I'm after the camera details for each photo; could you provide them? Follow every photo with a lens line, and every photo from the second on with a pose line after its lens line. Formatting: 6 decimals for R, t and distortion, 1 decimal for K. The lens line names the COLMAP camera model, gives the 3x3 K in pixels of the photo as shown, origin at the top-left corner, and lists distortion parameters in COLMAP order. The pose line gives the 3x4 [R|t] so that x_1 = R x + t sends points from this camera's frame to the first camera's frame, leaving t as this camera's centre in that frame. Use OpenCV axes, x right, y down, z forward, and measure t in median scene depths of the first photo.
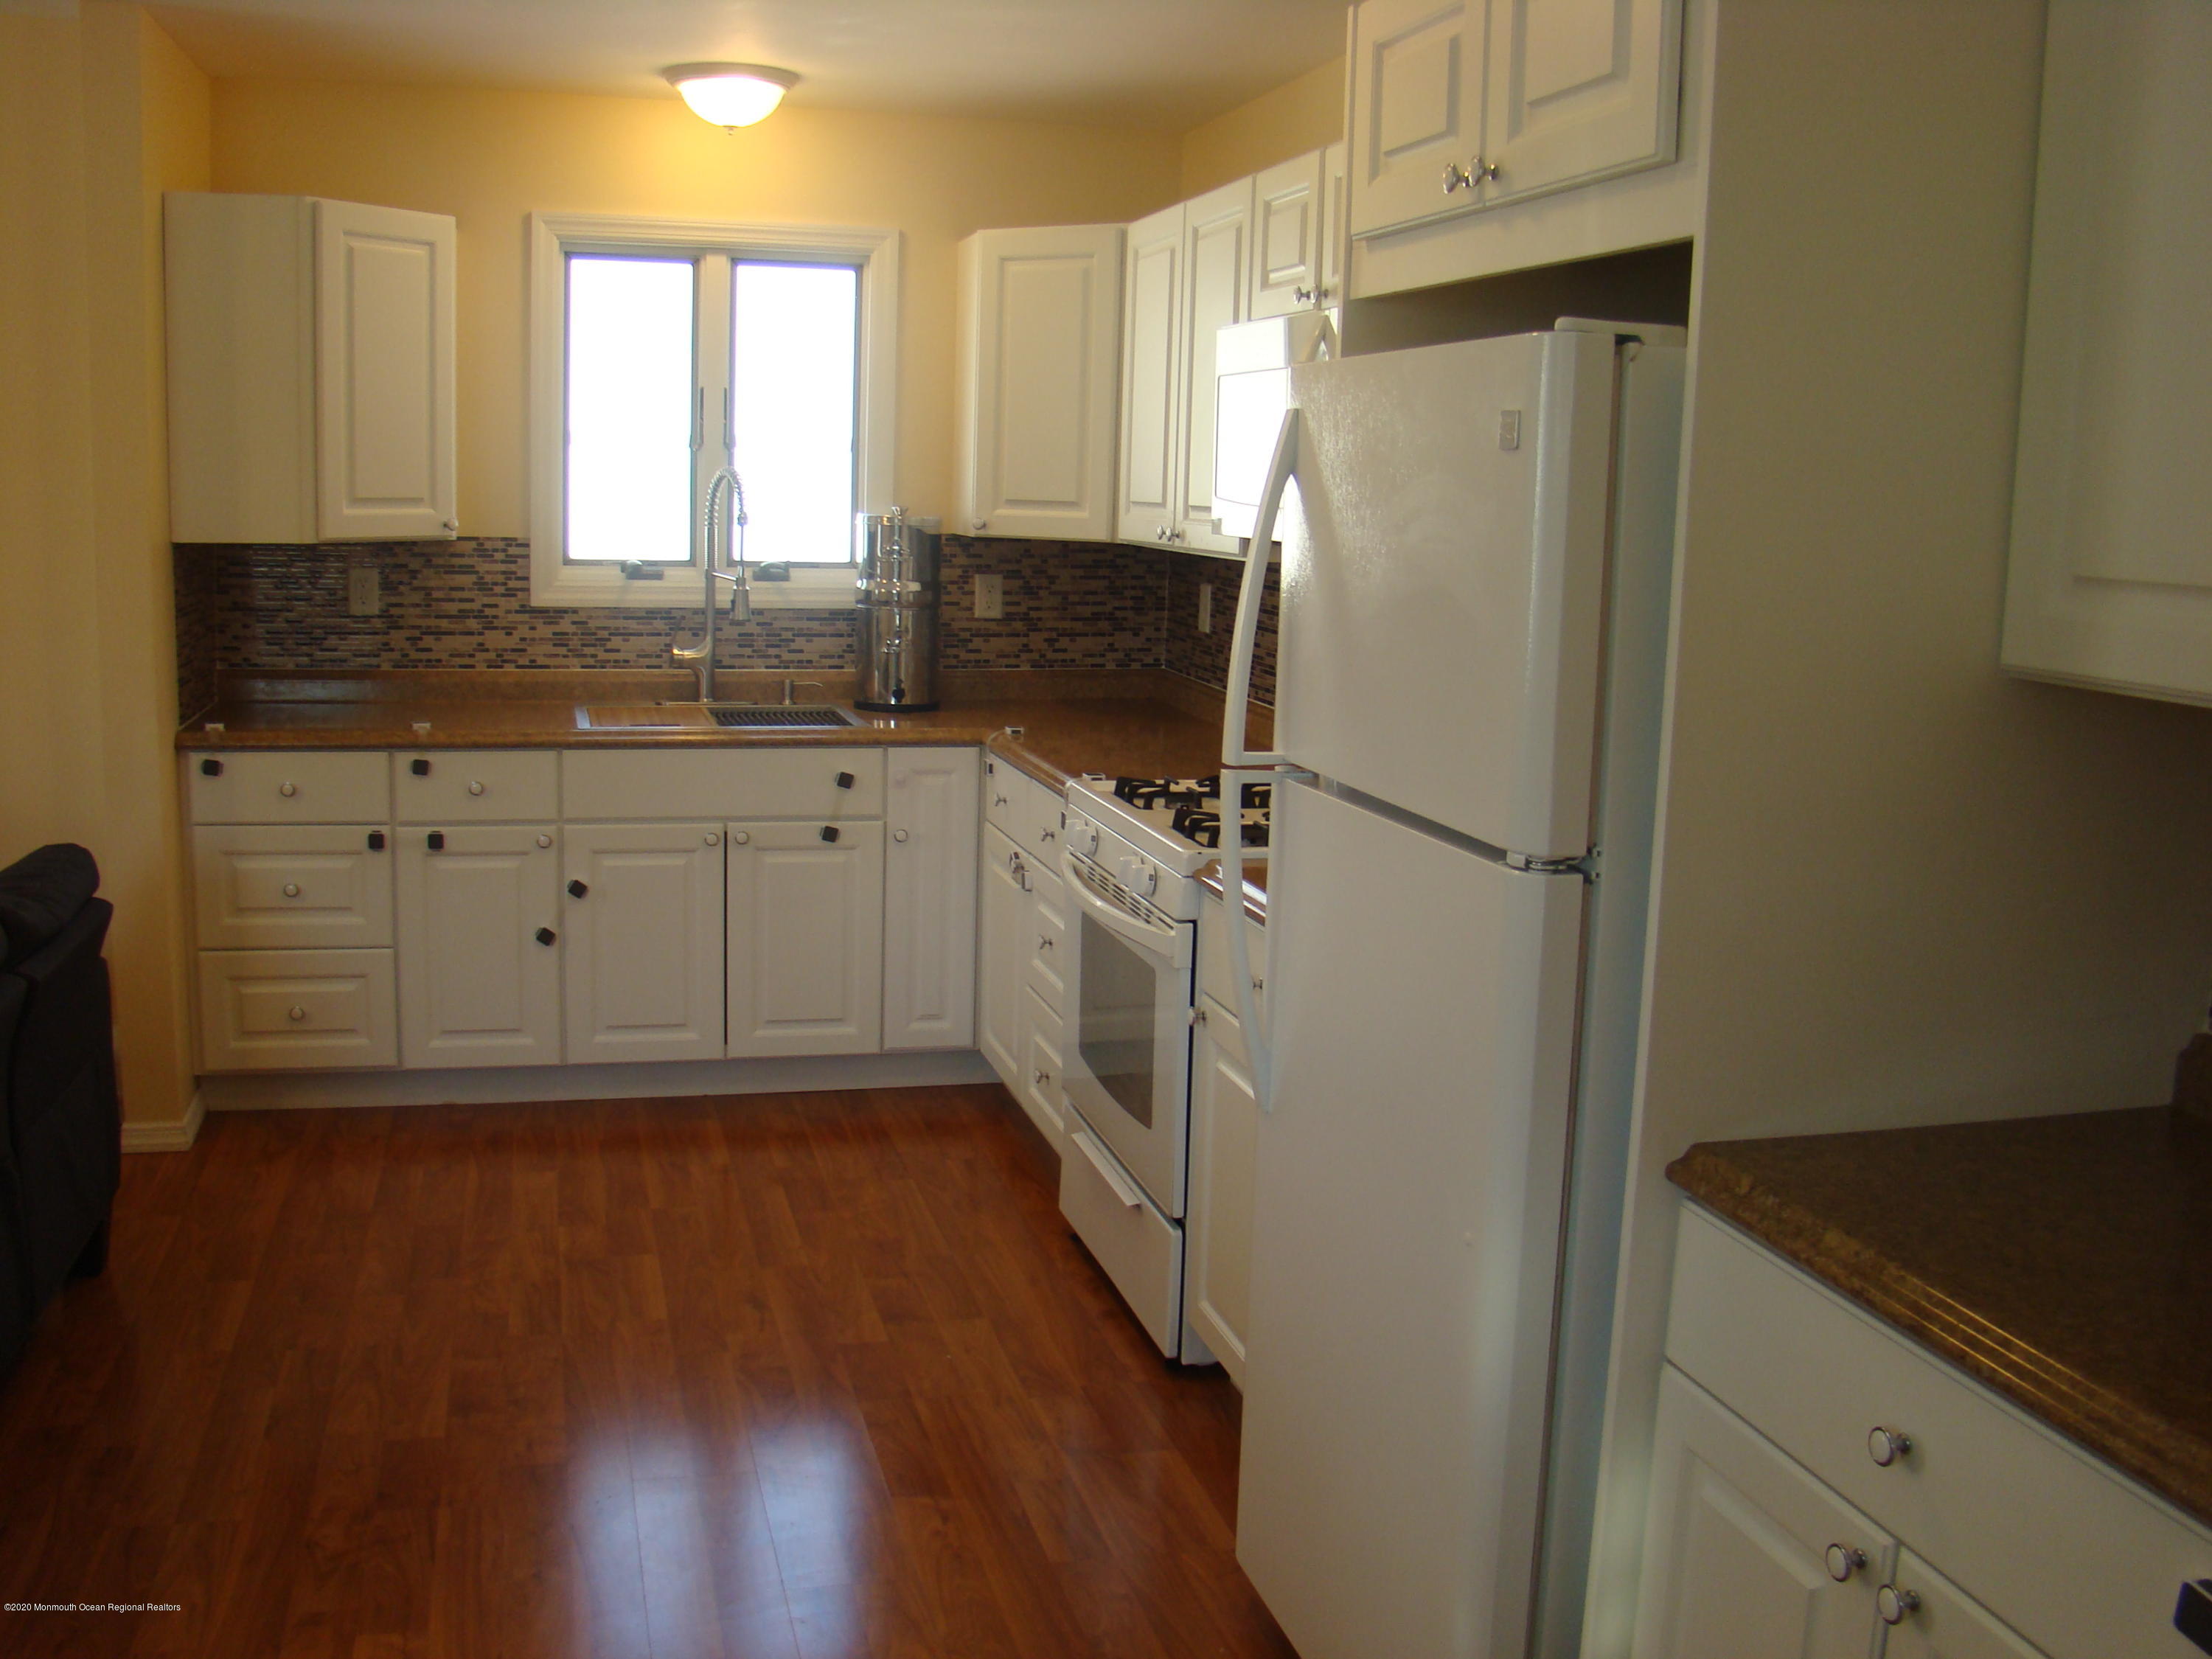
lens RADIAL K [[2076.6, 0, 1100.2], [0, 2076.6, 839.1], [0, 0, 1]] dist [-0.177888, 0.113143]
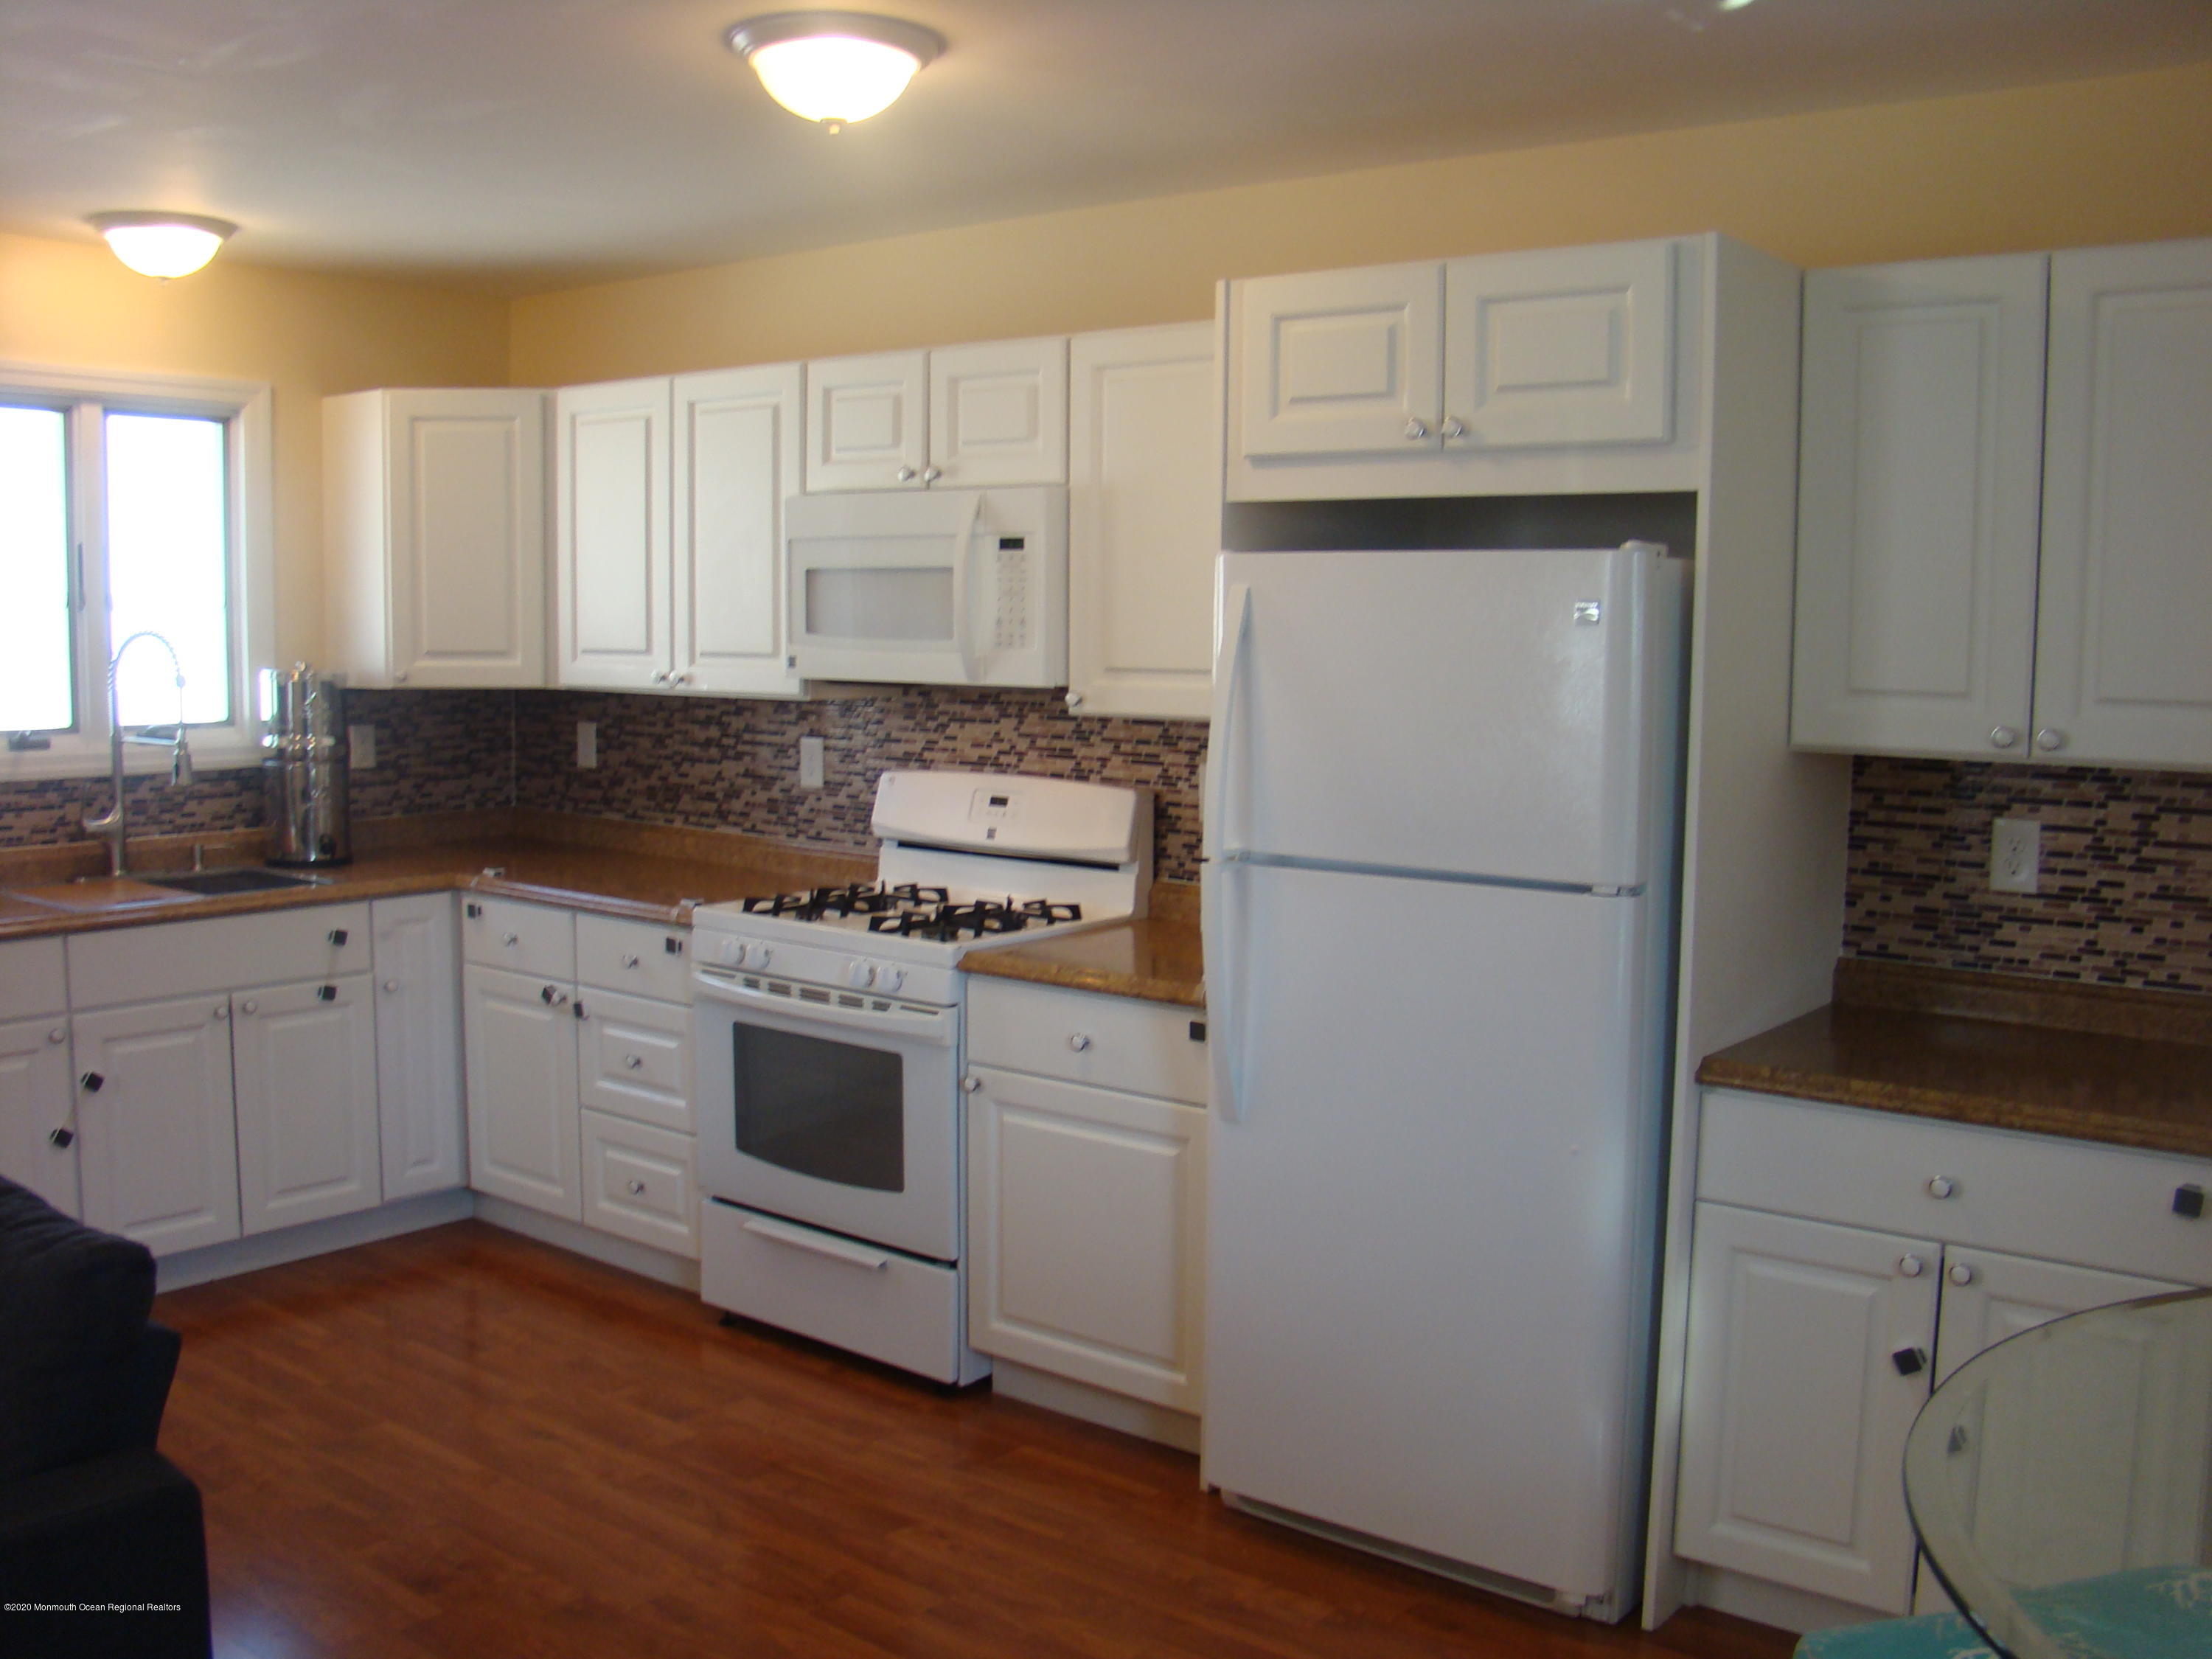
lens RADIAL K [[2076.6, 0, 1100.2], [0, 2076.6, 839.1], [0, 0, 1]] dist [-0.177888, 0.113143]
pose [[0.804728, -0.084892, 0.587543, -0.371142], [0.114736, 0.993303, -0.013629, -0.018649], [-0.582451, 0.078380, 0.809078, -0.009186]]
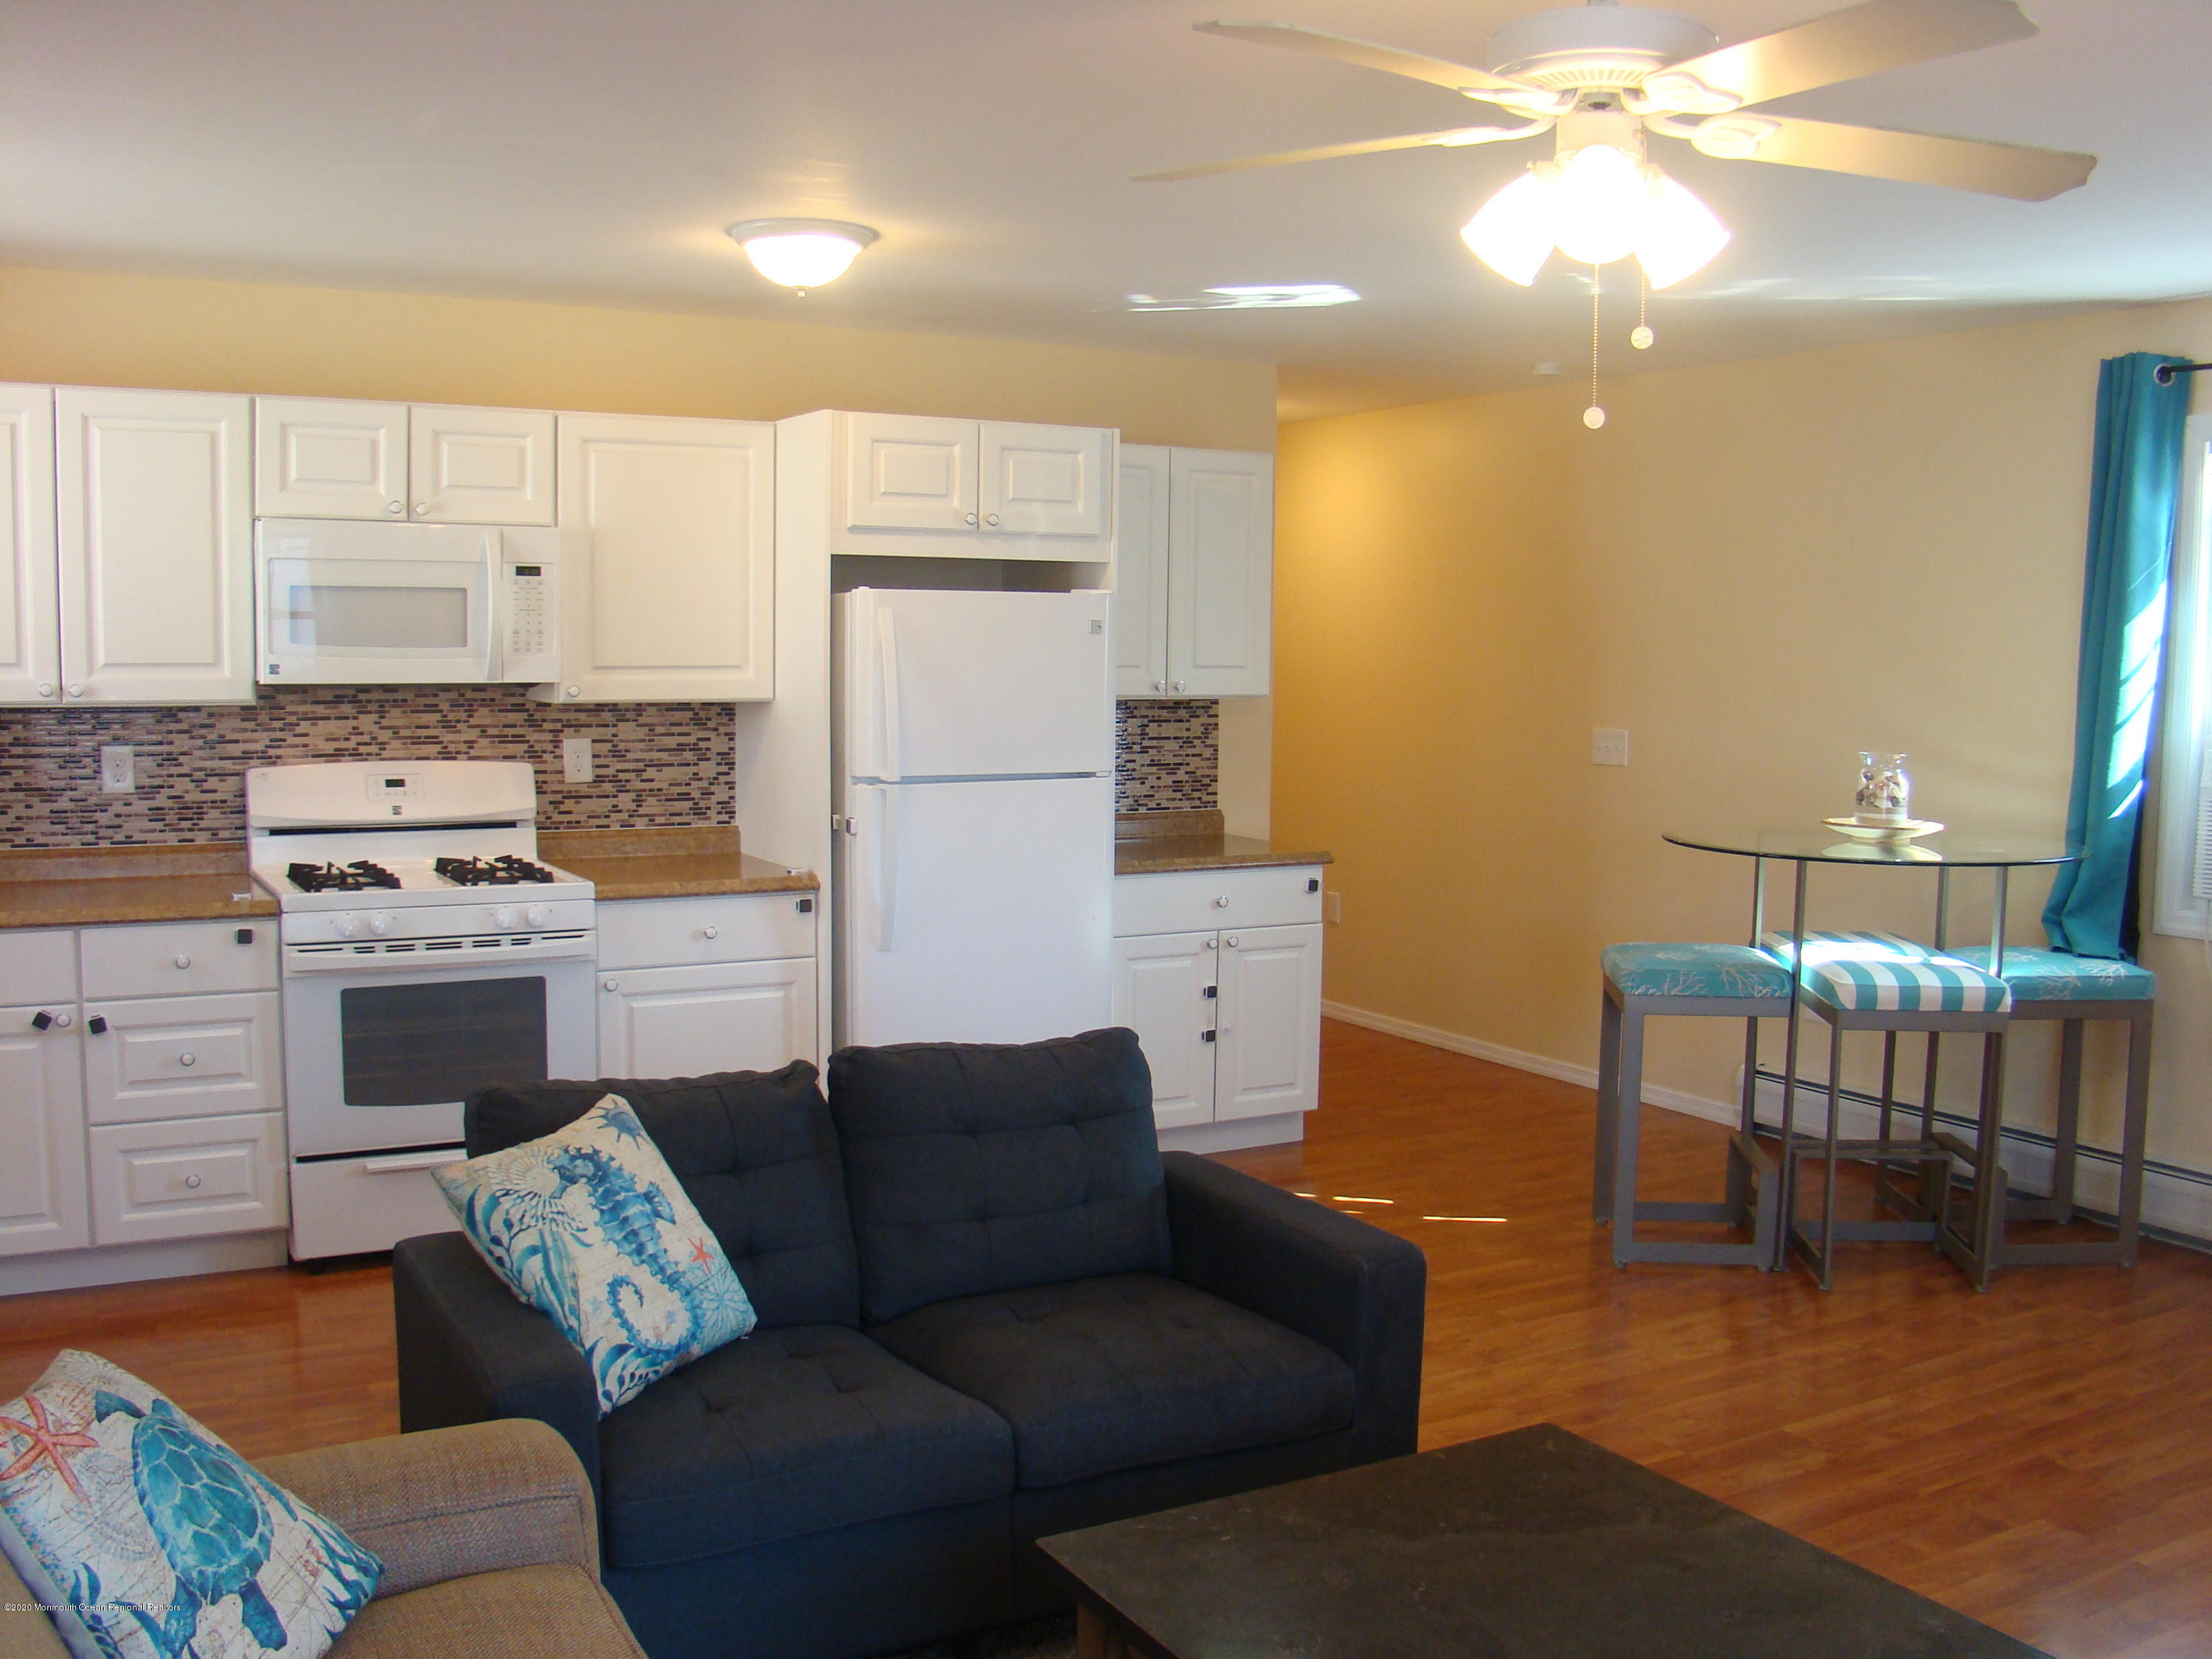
lens RADIAL K [[2076.6, 0, 1100.2], [0, 2076.6, 839.1], [0, 0, 1]] dist [-0.177888, 0.113143]
pose [[-0.257869, -0.126302, 0.957889, -0.967378], [0.143224, 0.975469, 0.167176, -0.144765], [-0.955505, 0.180303, -0.233454, 0.631515]]
